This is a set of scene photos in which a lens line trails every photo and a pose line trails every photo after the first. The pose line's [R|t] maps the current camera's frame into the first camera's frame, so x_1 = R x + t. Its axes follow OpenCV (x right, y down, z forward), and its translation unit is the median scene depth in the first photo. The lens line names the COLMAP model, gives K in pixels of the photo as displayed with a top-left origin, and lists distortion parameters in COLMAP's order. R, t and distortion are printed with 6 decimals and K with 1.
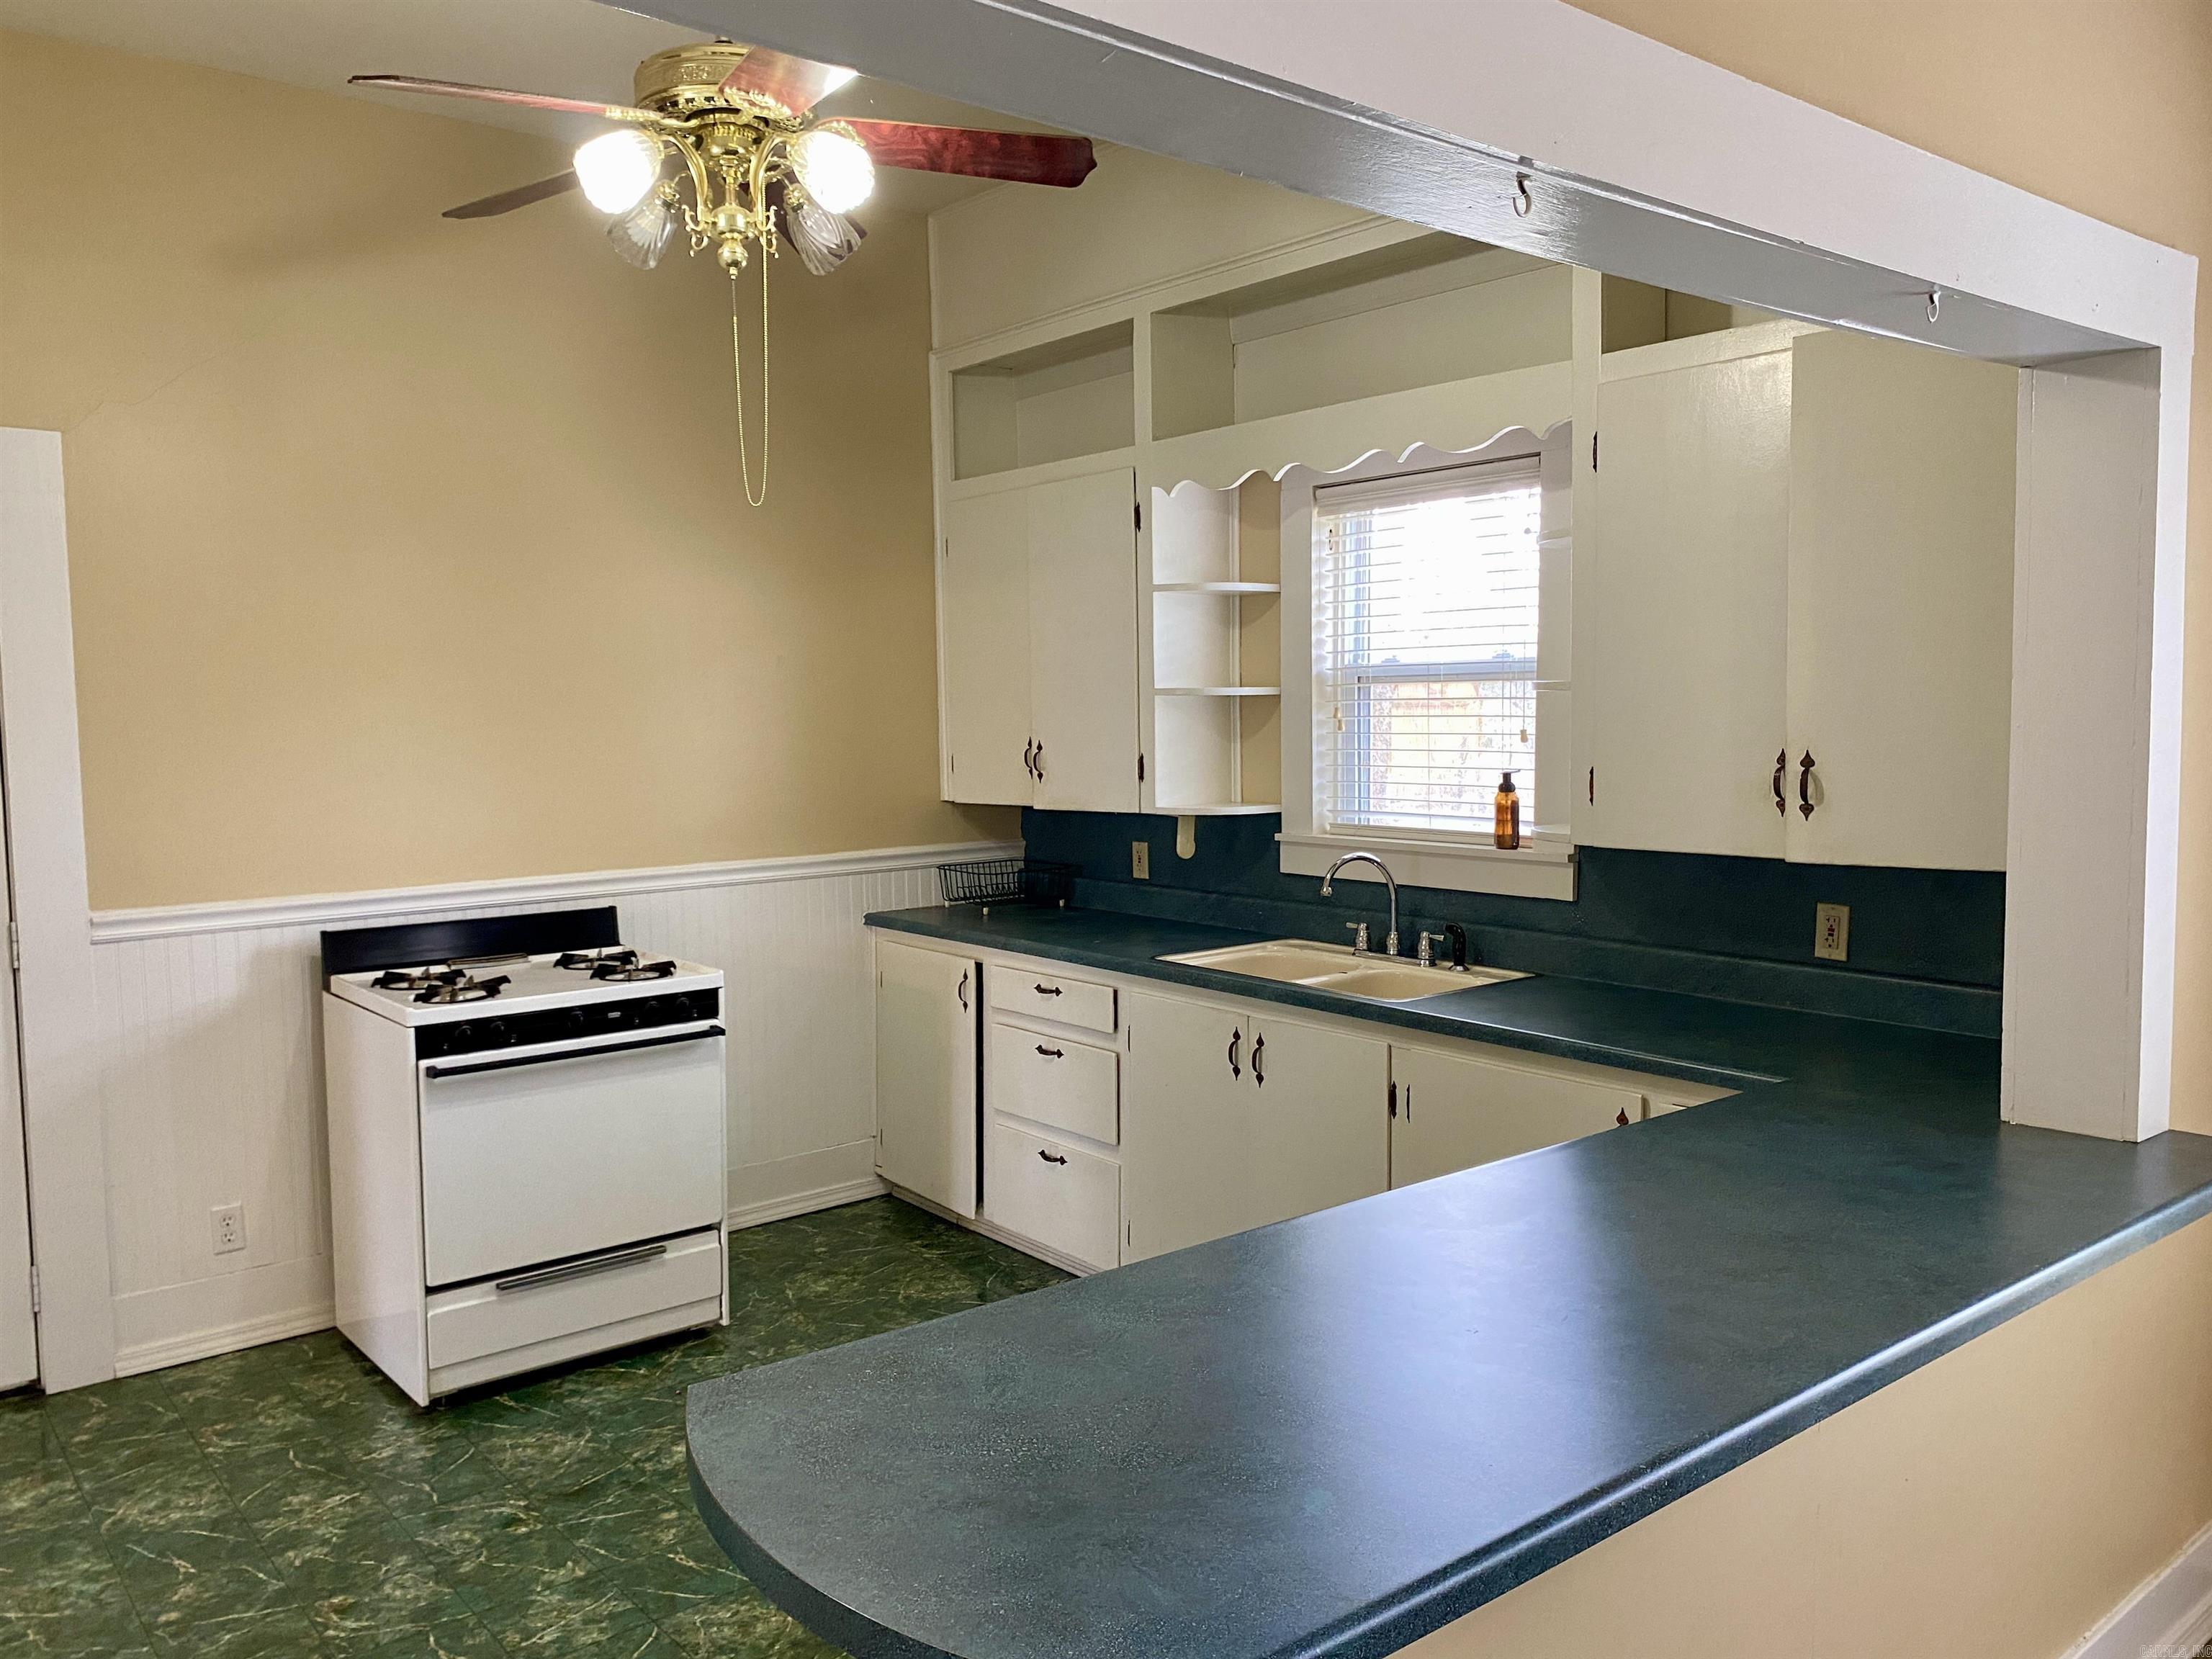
lens RADIAL K [[1679.2, 0, 1106.0], [0, 1679.2, 829.5], [0, 0, 1]] dist [0.002187, -0.008753]
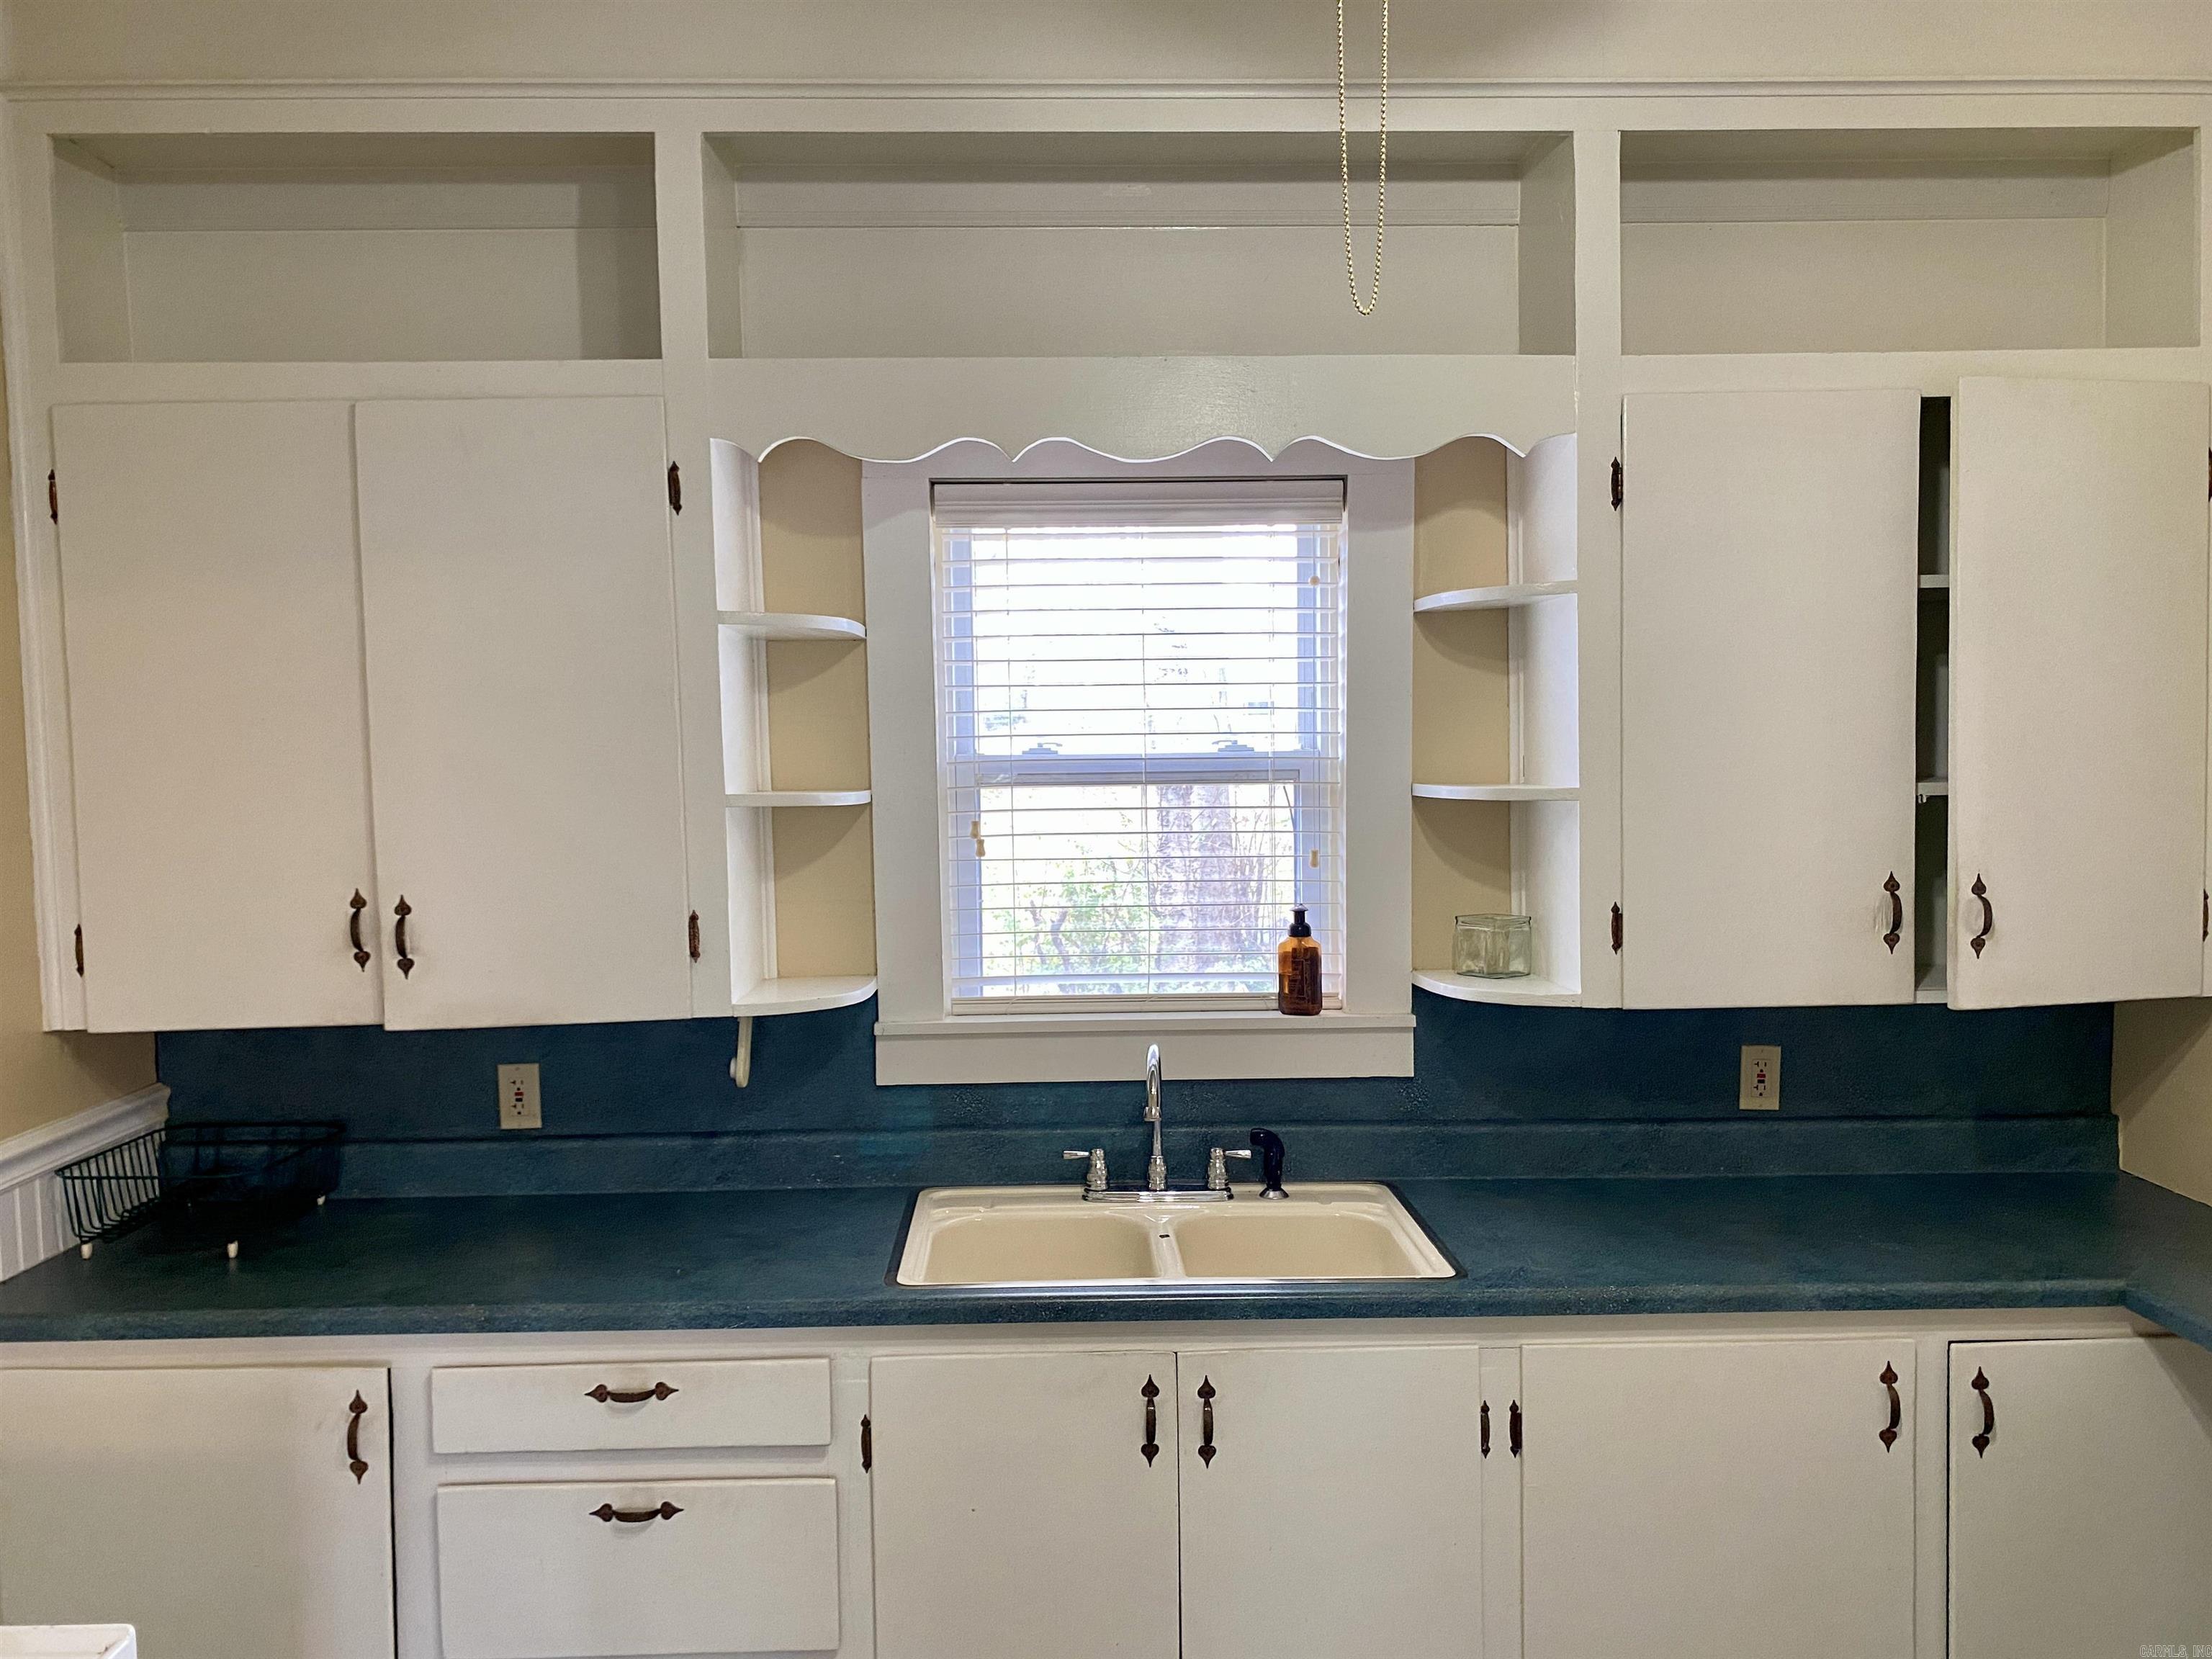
lens RADIAL K [[1759.1, 0, 1106.0], [0, 1759.1, 829.5], [0, 0, 1]] dist [0.017378, 0.003157]
pose [[0.605234, 0.004173, 0.796037, -0.398013], [0.065156, 0.996371, -0.054762, -0.030729], [-0.793377, 0.085010, 0.602766, 0.585292]]
